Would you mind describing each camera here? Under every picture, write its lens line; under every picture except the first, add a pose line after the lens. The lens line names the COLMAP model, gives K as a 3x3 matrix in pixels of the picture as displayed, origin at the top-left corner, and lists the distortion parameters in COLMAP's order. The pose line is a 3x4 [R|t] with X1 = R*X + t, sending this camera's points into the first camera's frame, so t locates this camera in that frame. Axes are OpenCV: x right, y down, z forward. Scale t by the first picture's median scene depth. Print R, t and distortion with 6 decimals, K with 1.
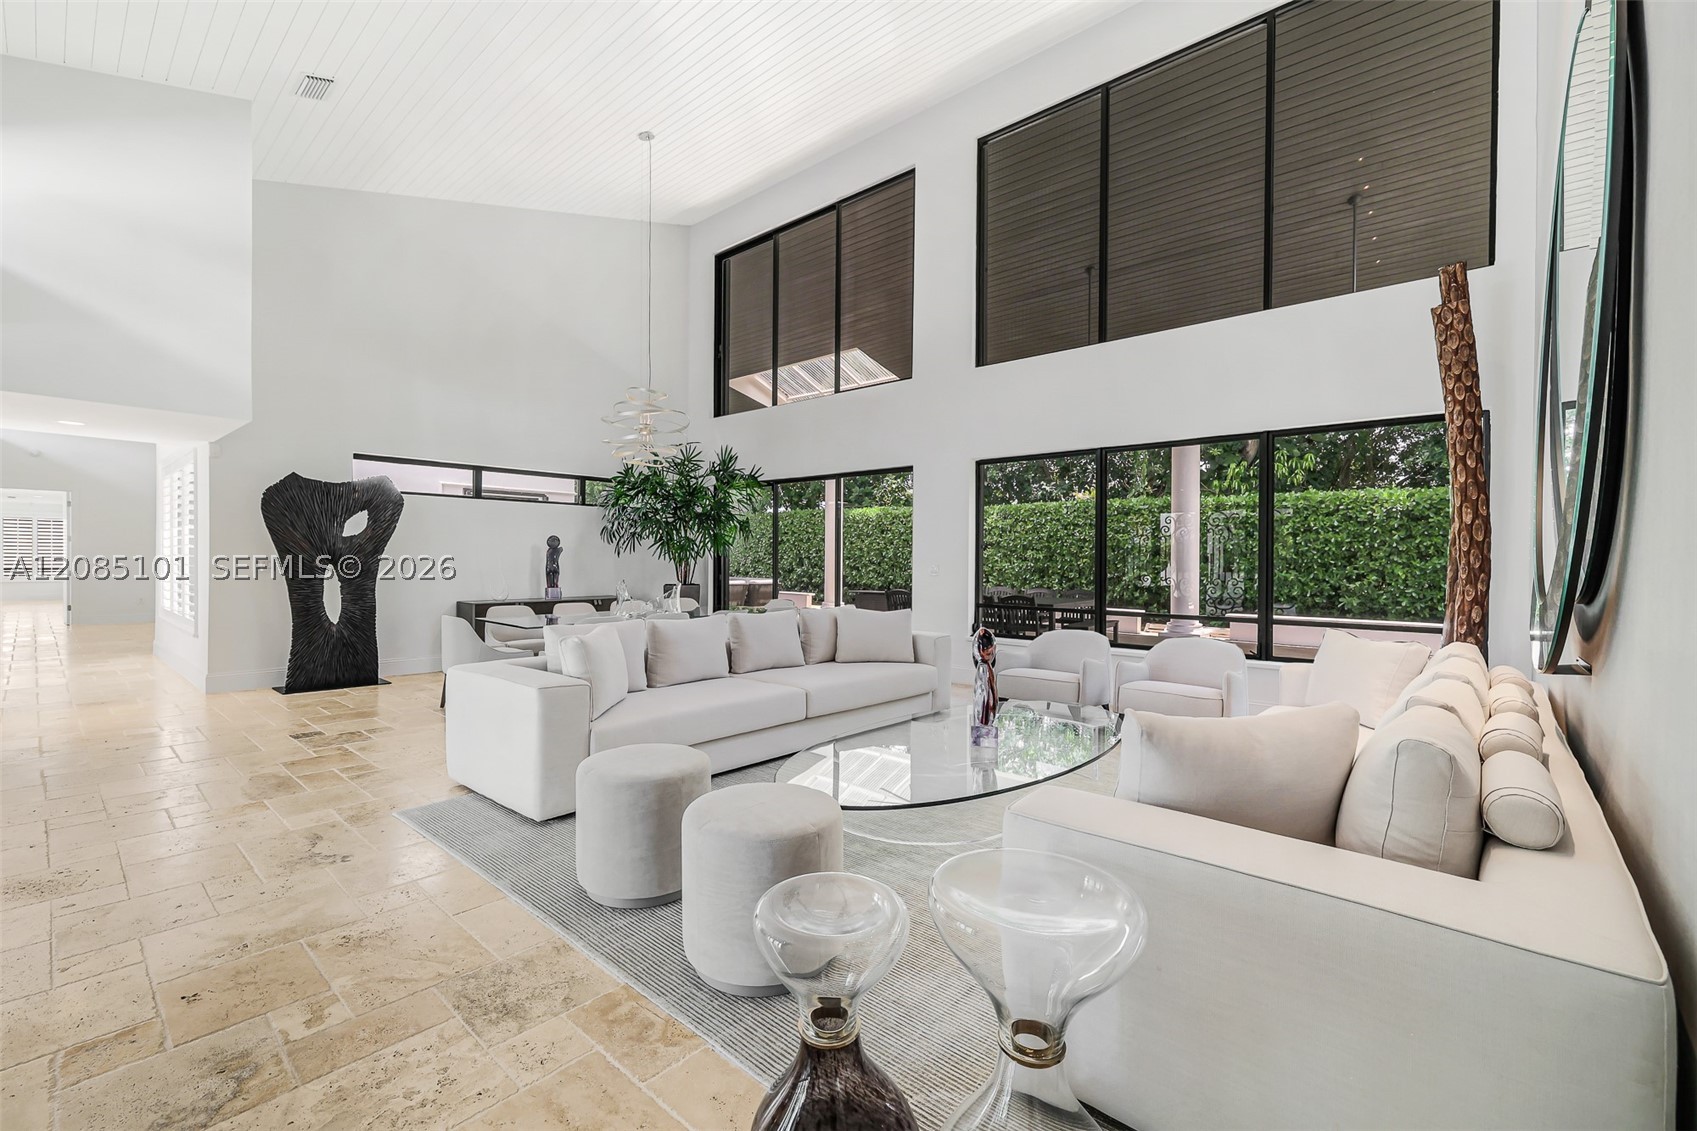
lens RADIAL K [[718.6, 0, 842.1], [0, 718.6, 561.3], [0, 0, 1]] dist [-0.001658, 0.001079]
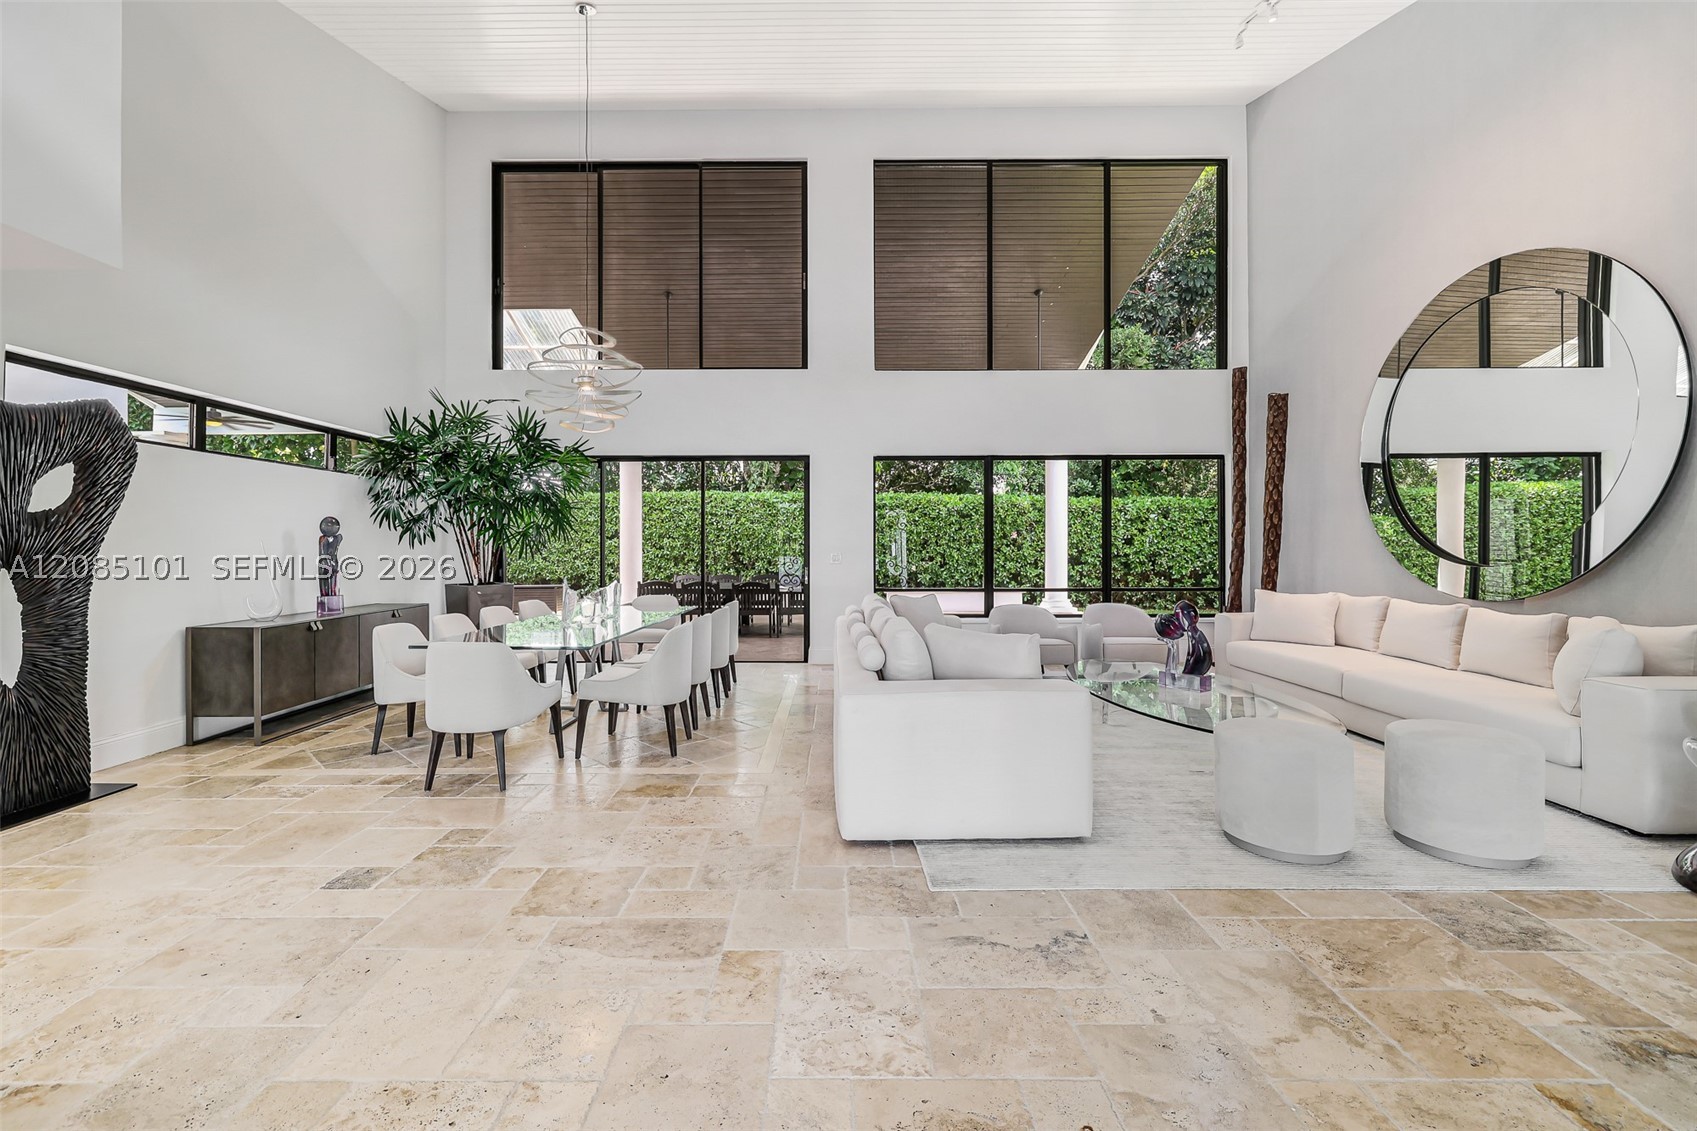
lens RADIAL K [[718.6, 0, 811.5], [0, 718.6, 545.3], [0, 0, 1]] dist [-0.001658, 0.001079]
pose [[0.747380, -0.005778, 0.664372, -0.594062], [0.009132, 0.999957, -0.001576, -0.005008], [-0.664334, 0.007244, 0.747401, 0.252308]]
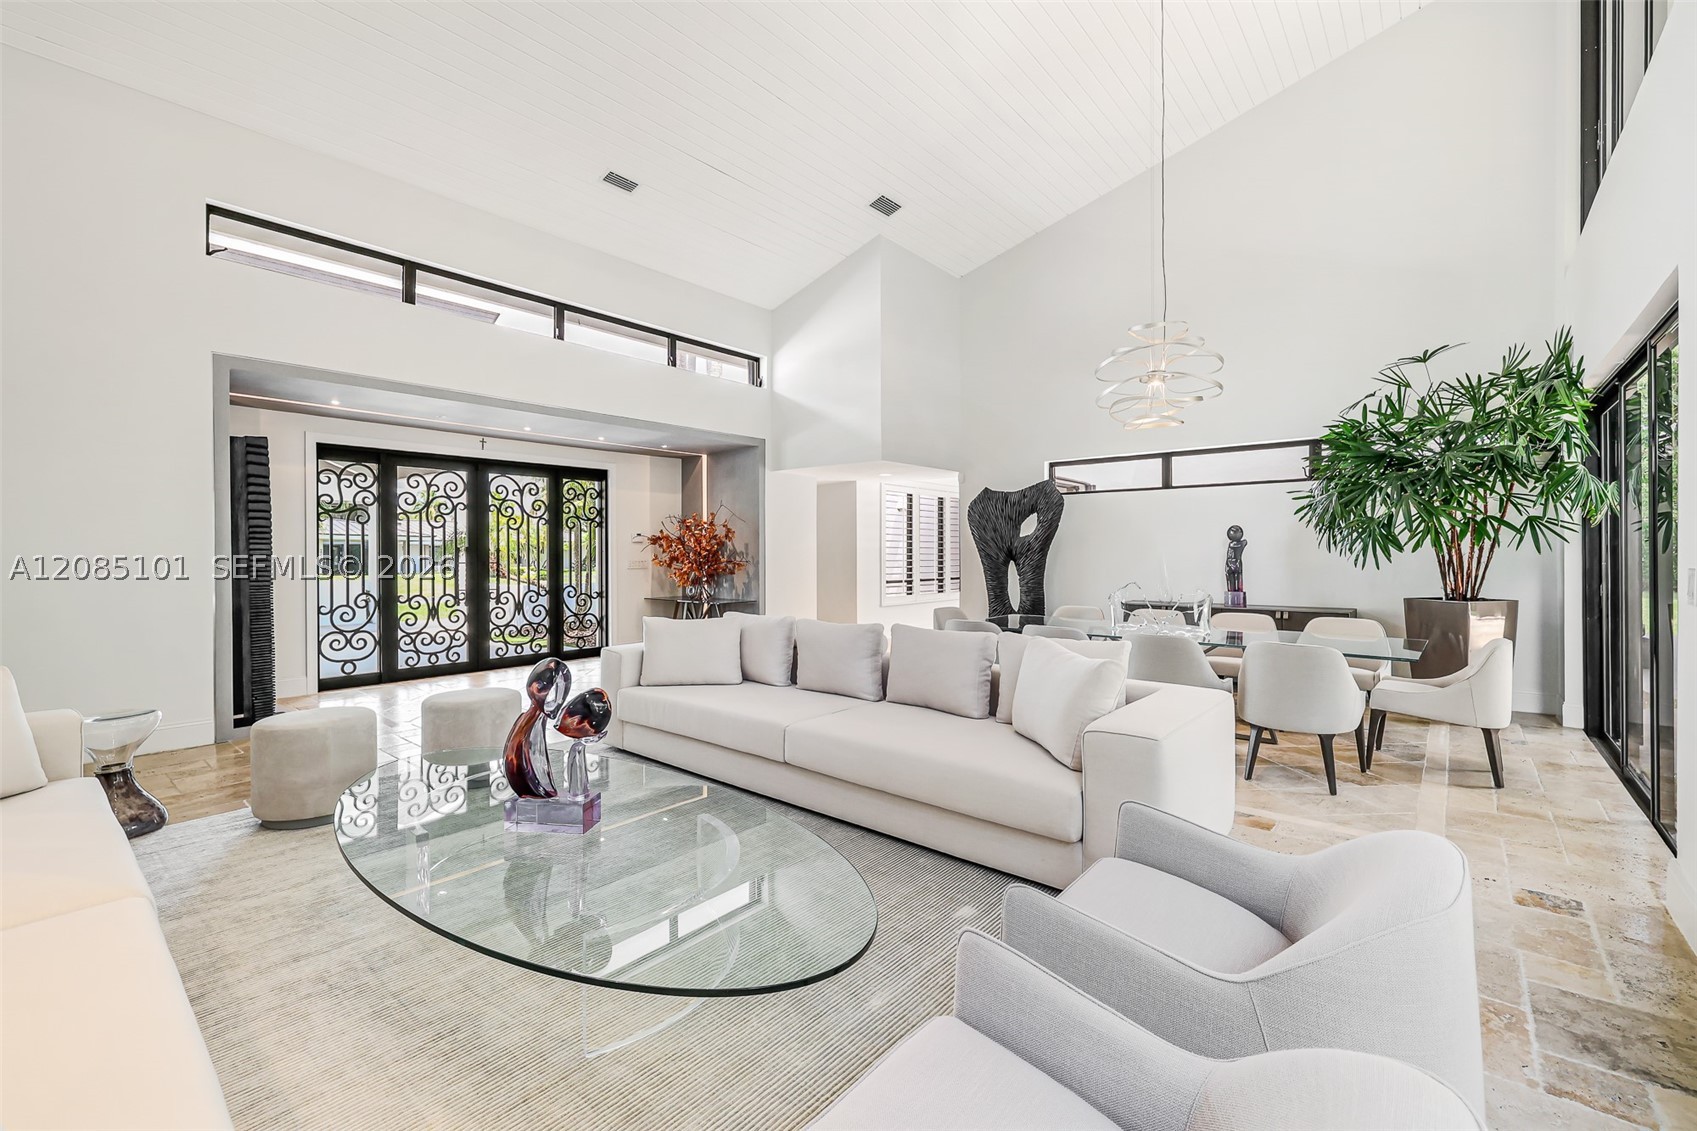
lens RADIAL K [[718.6, 0, 842.4], [0, 718.6, 556.5], [0, 0, 1]] dist [-0.001658, 0.001079]
pose [[0.020375, -0.007541, -0.999764, 0.442961], [-0.003870, 0.999963, -0.007621, 0.006254], [0.999785, 0.004025, 0.020345, 0.658754]]
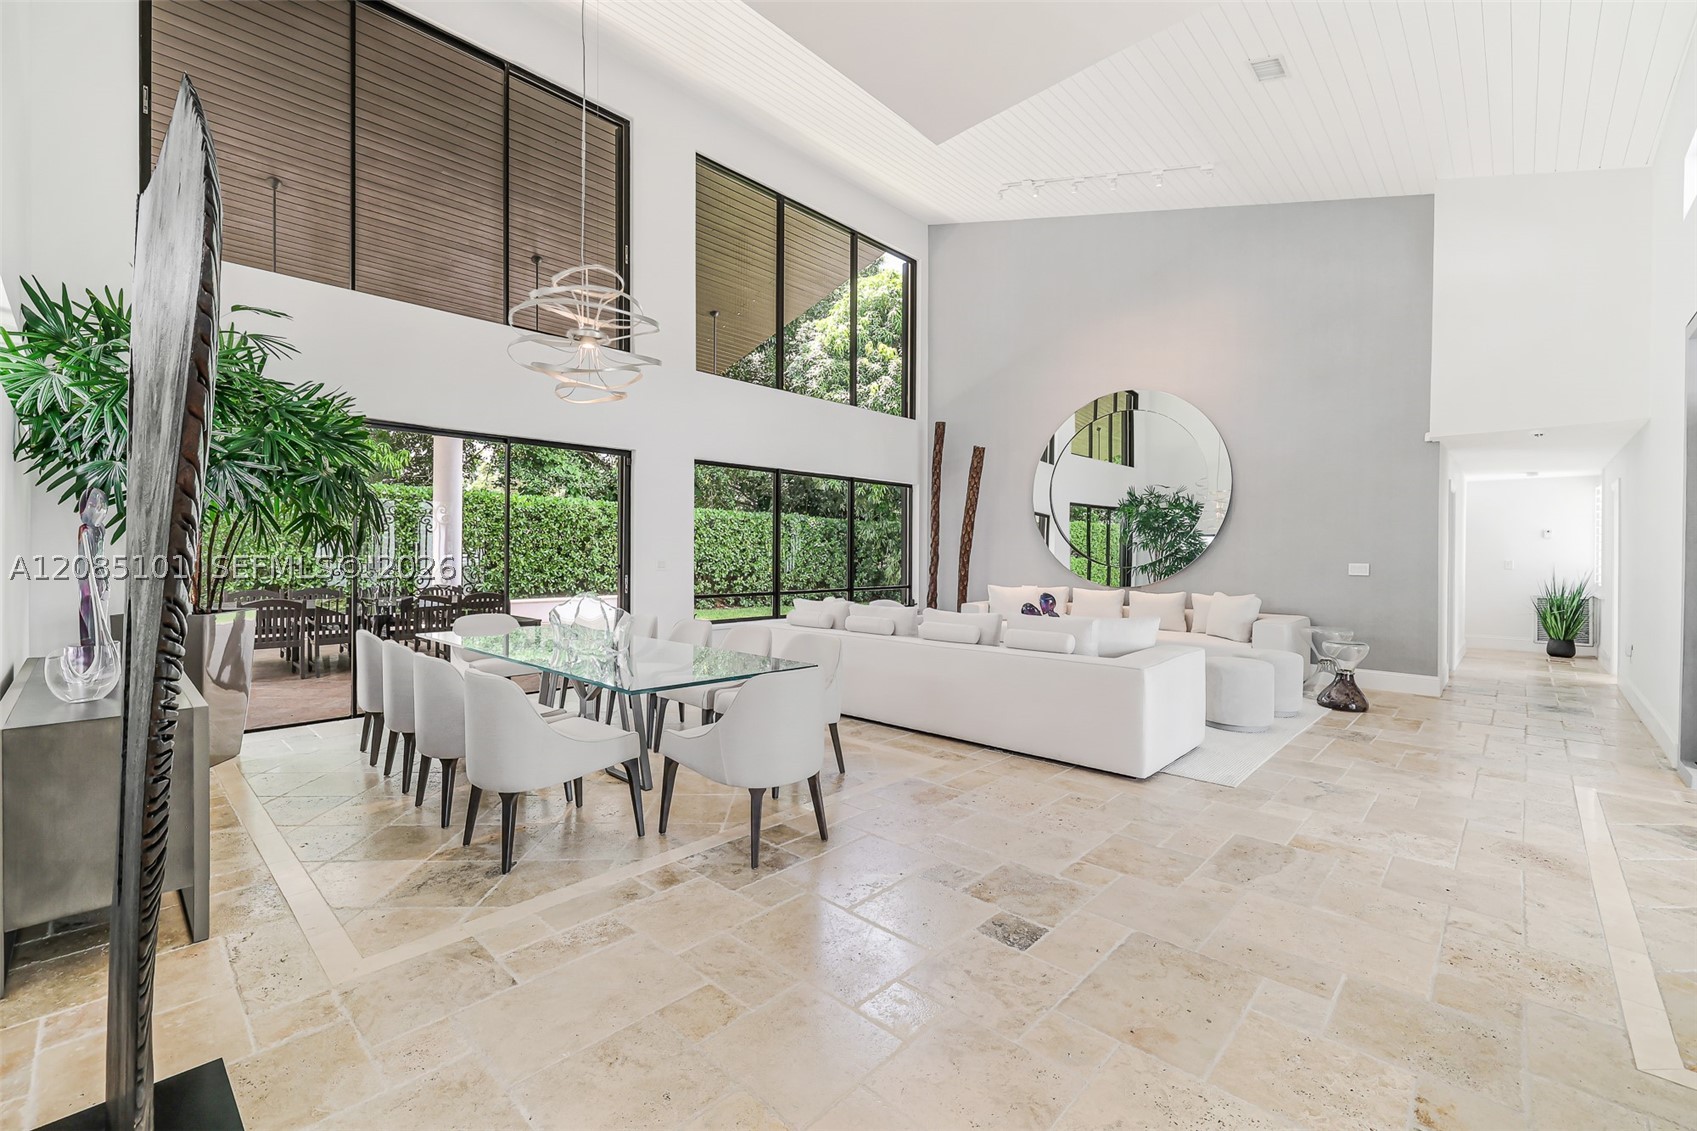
lens RADIAL K [[718.6, 0, 844.3], [0, 718.6, 557.5], [0, 0, 1]] dist [-0.001658, 0.001079]
pose [[0.029135, -0.011424, 0.999510, -0.842232], [-0.001006, 0.999934, 0.011458, -0.008746], [-0.999575, -0.001339, 0.029121, 0.738888]]
